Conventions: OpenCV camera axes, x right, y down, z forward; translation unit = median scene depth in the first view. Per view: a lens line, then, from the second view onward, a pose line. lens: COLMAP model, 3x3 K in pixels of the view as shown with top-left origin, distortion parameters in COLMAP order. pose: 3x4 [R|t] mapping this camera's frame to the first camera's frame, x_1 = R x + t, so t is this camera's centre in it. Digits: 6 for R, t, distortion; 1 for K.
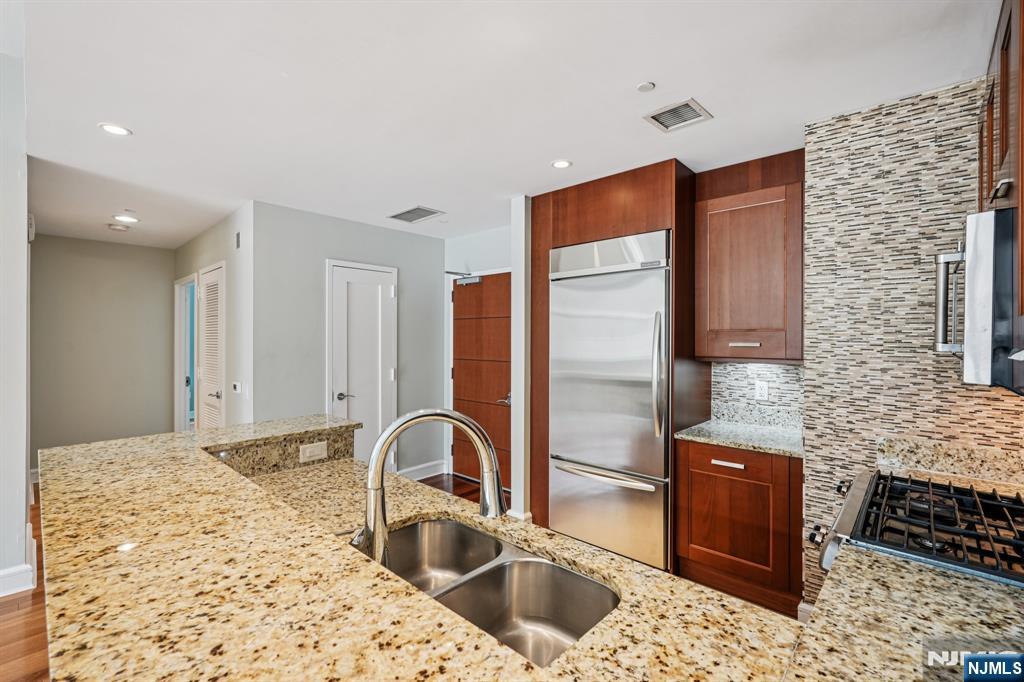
lens RADIAL K [[456.5, 0, 514.9], [0, 456.5, 337.8], [0, 0, 1]] dist [-0.011827, 0.006484]
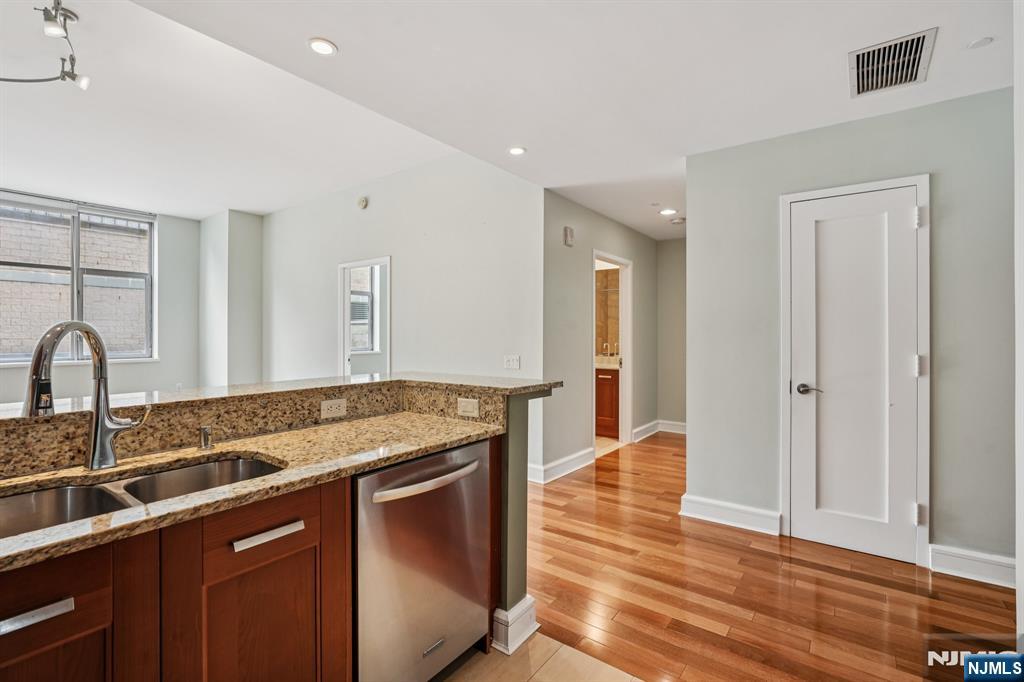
lens RADIAL K [[456.5, 0, 509.9], [0, 456.5, 333.2], [0, 0, 1]] dist [-0.011827, 0.006484]
pose [[0.072328, -0.004176, -0.997372, 0.515688], [0.000950, 0.999991, -0.004118, 0.083915], [0.997380, -0.000649, 0.072332, 0.930711]]
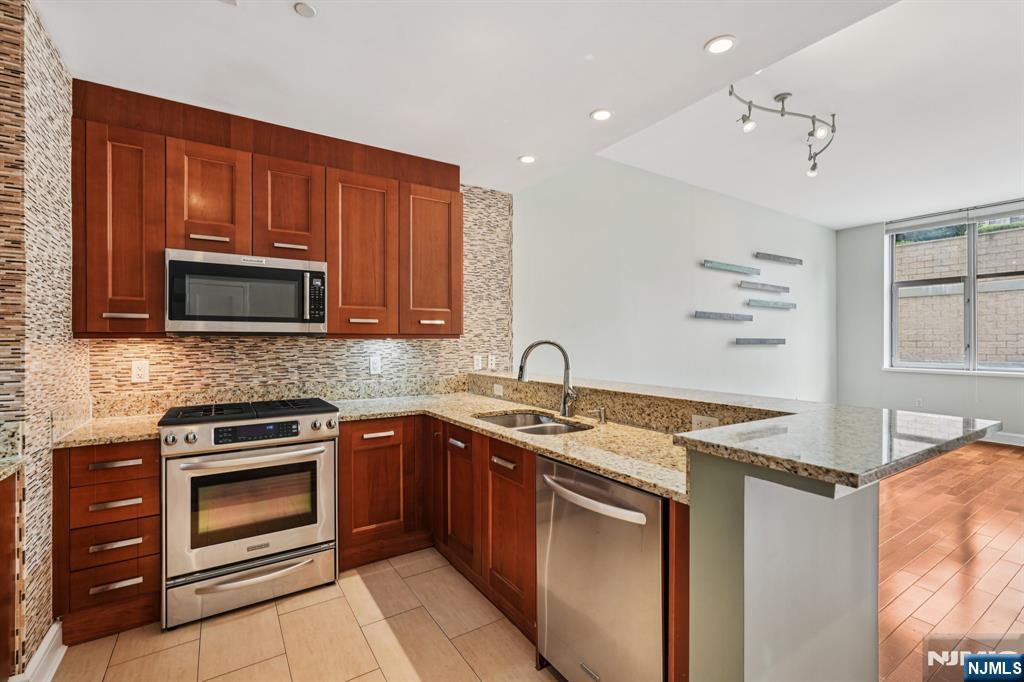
lens RADIAL K [[456.5, 0, 514.5], [0, 456.5, 338.3], [0, 0, 1]] dist [-0.011827, 0.006484]
pose [[-0.967640, -0.004023, 0.252304, -0.293305], [-0.005646, 0.999968, -0.005709, 0.071222], [-0.252273, -0.006949, -0.967631, 1.582487]]
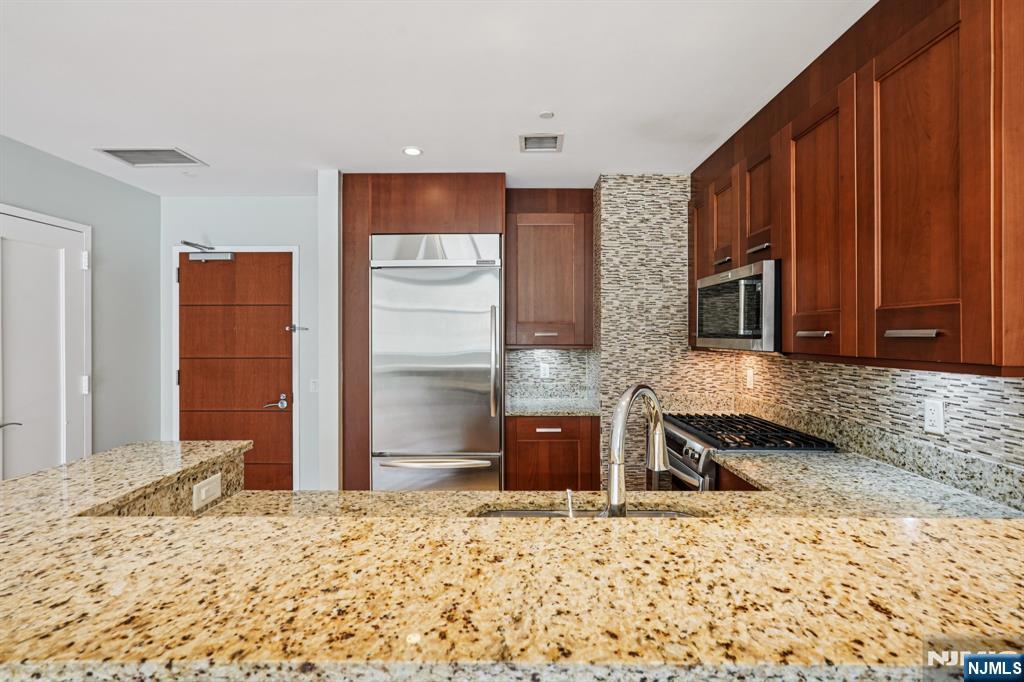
lens RADIAL K [[456.5, 0, 519.0], [0, 456.5, 330.7], [0, 0, 1]] dist [-0.011827, 0.006484]
pose [[0.733853, 0.000102, 0.679309, -0.513716], [0.002377, 0.999993, -0.002717, 0.010678], [-0.679305, 0.003609, 0.733848, 0.163606]]
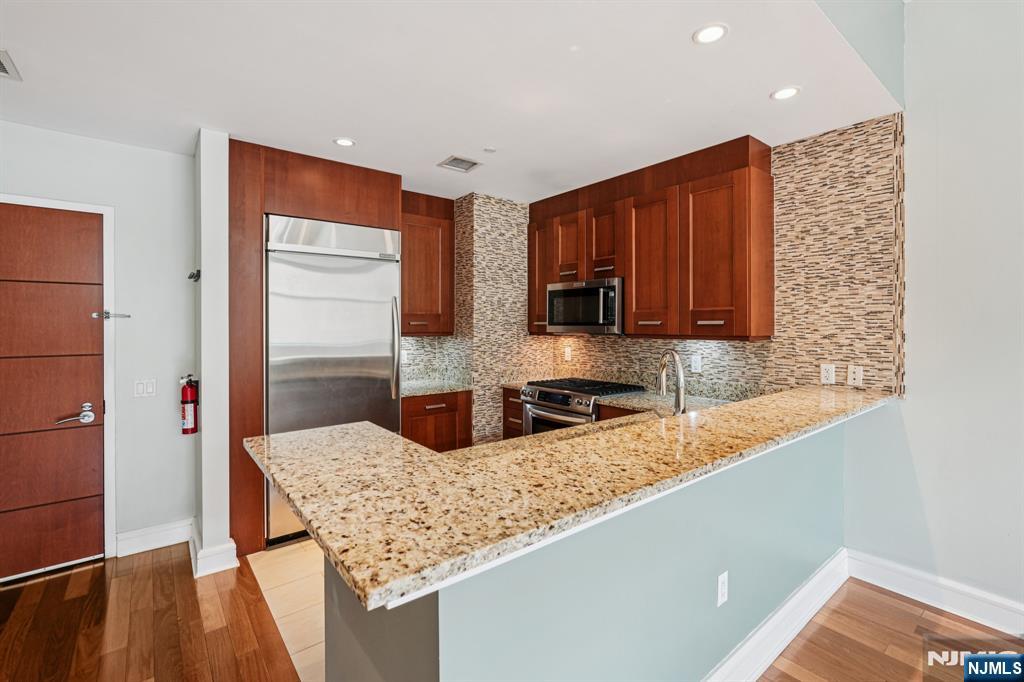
lens RADIAL K [[456.5, 0, 522.2], [0, 456.5, 326.2], [0, 0, 1]] dist [-0.011827, 0.006484]
pose [[0.145570, -0.008991, 0.989307, -1.076678], [-0.002271, 0.999953, 0.009422, 0.013250], [-0.989345, -0.003619, 0.145543, 0.607733]]
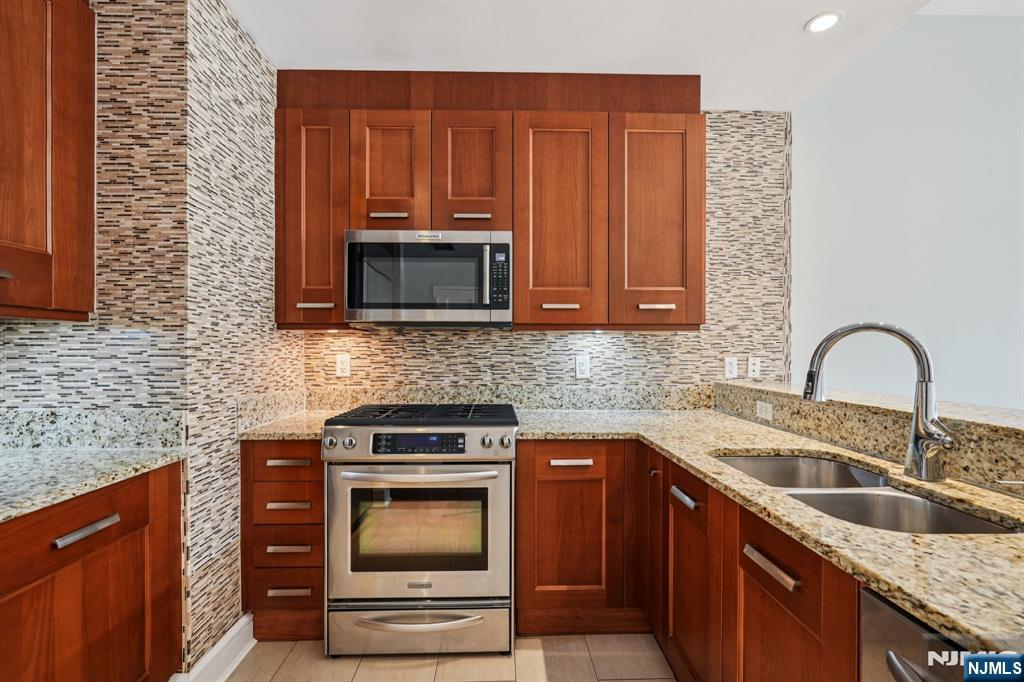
lens RADIAL K [[456.5, 0, 507.9], [0, 456.5, 349.4], [0, 0, 1]] dist [-0.011827, 0.006484]
pose [[-0.688458, -0.011324, 0.725188, -0.182861], [-0.008946, 0.999935, 0.007121, 0.103311], [-0.725222, -0.001585, -0.688514, 1.184459]]
